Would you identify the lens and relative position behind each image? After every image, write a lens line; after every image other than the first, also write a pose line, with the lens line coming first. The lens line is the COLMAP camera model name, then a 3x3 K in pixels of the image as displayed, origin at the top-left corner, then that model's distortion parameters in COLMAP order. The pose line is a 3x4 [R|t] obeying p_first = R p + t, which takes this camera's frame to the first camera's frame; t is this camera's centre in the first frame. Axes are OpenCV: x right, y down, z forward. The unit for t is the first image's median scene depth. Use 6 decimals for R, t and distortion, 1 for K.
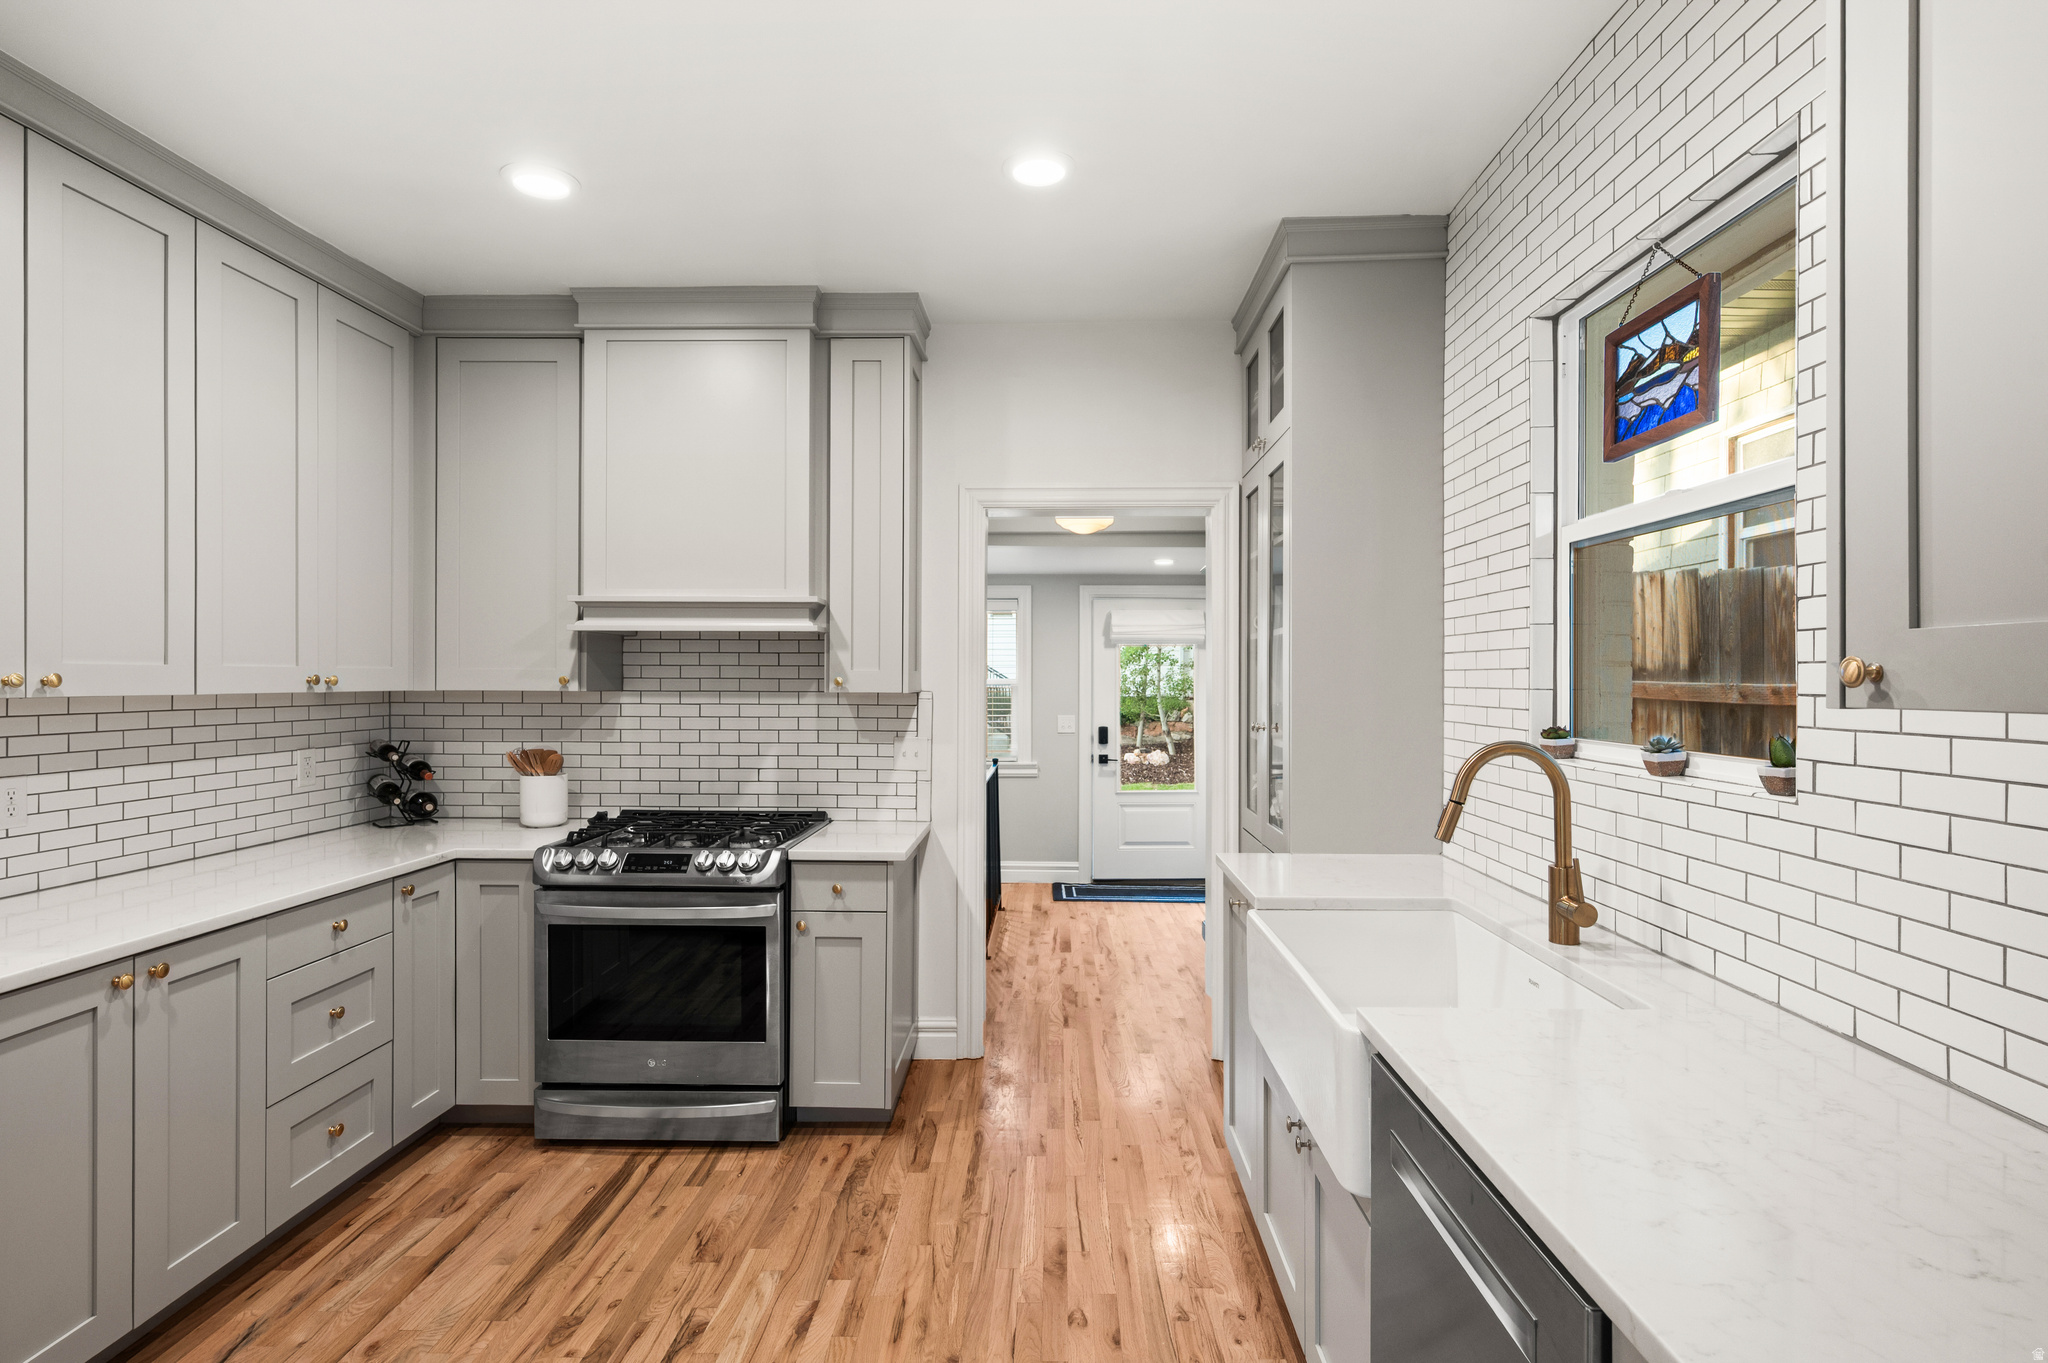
lens RADIAL K [[1015.6, 0, 1027.5], [0, 1015.6, 676.5], [0, 0, 1]] dist [0.000053, -0.000020]
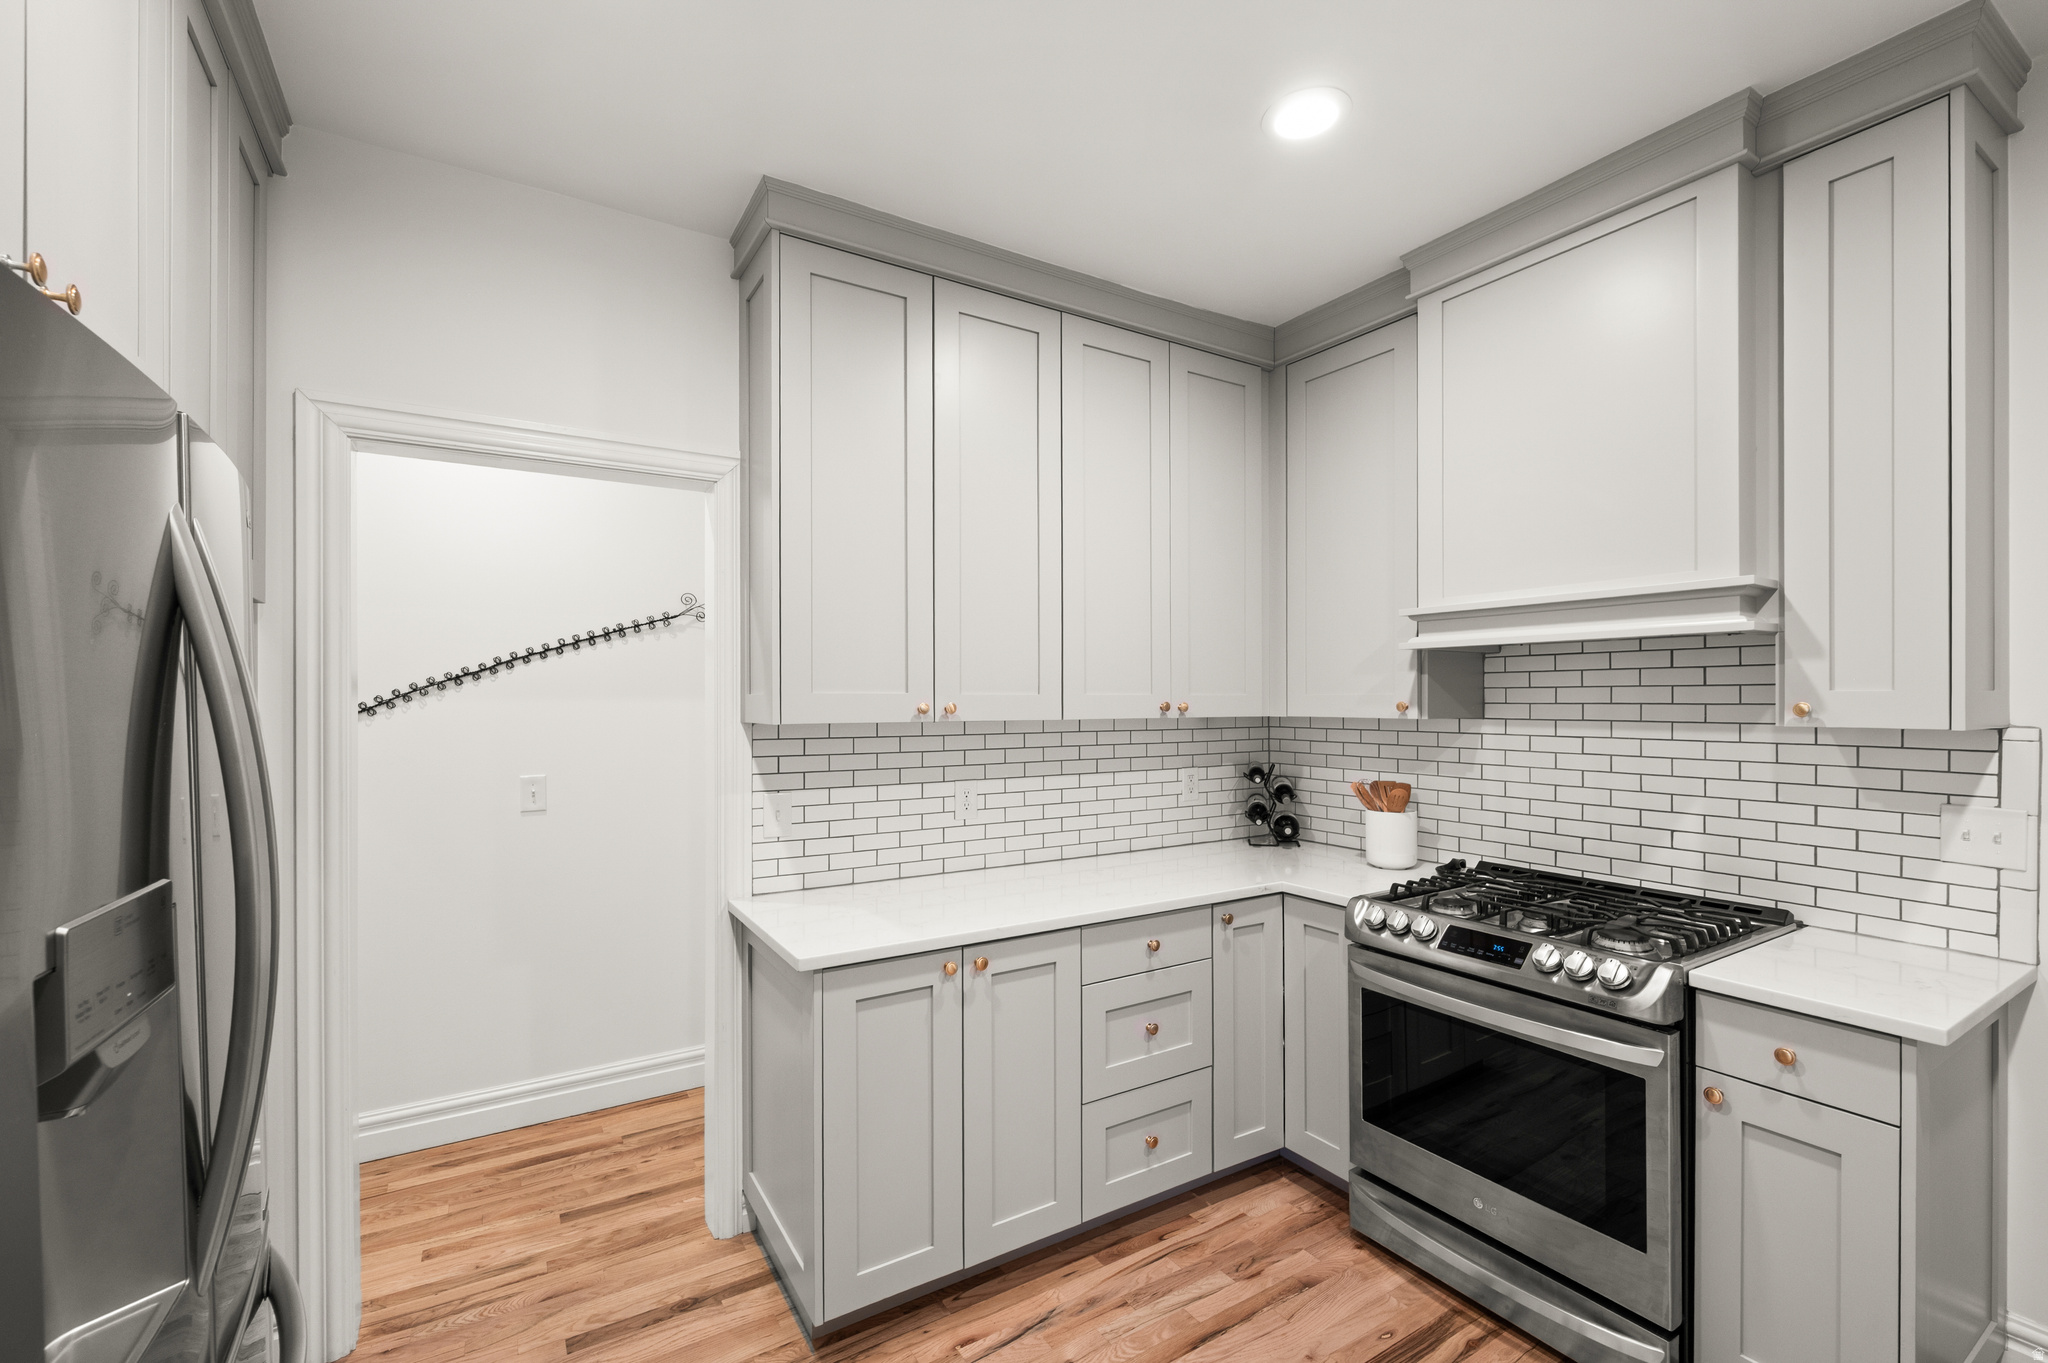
lens RADIAL K [[878.7, 0, 1023.6], [0, 878.7, 699.1], [0, 0, 1]] dist [-0.001514, -0.000028]
pose [[0.551634, -0.005737, -0.834066, -0.002142], [0.006158, 0.999977, -0.002805, -0.002549], [0.834063, -0.003588, 0.551657, 0.327948]]
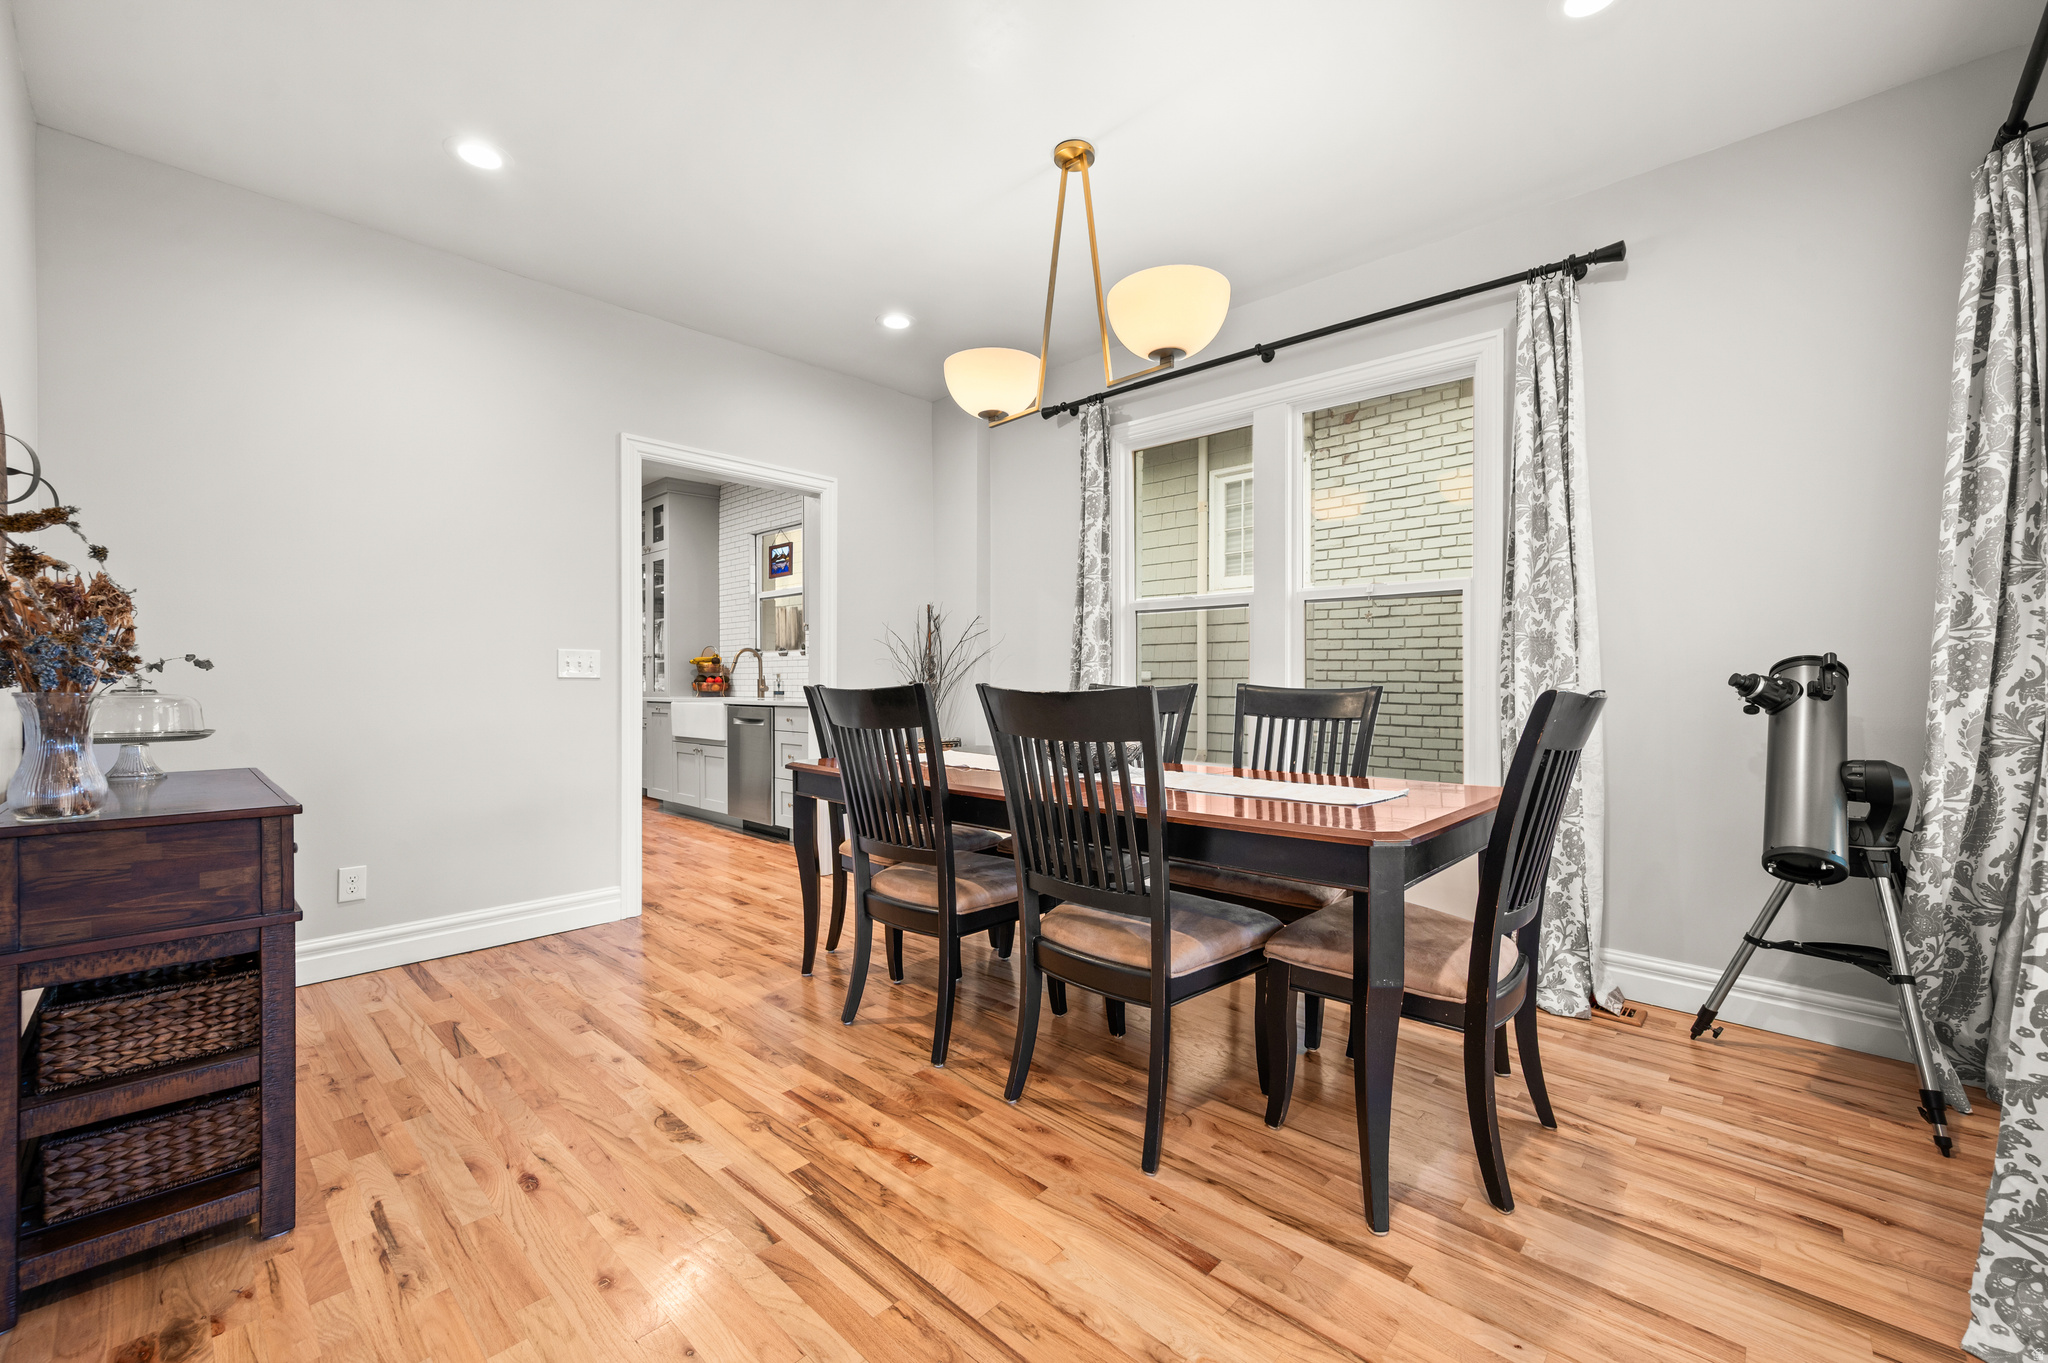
lens RADIAL K [[820.2, 0, 1026.2], [0, 820.2, 693.2], [0, 0, 1]] dist [-0.002491, -0.000278]
pose [[0.671609, -0.009090, 0.740850, -0.727050], [0.003556, 0.999953, 0.009046, 0.133540], [-0.740897, -0.003441, 0.671610, -1.215602]]
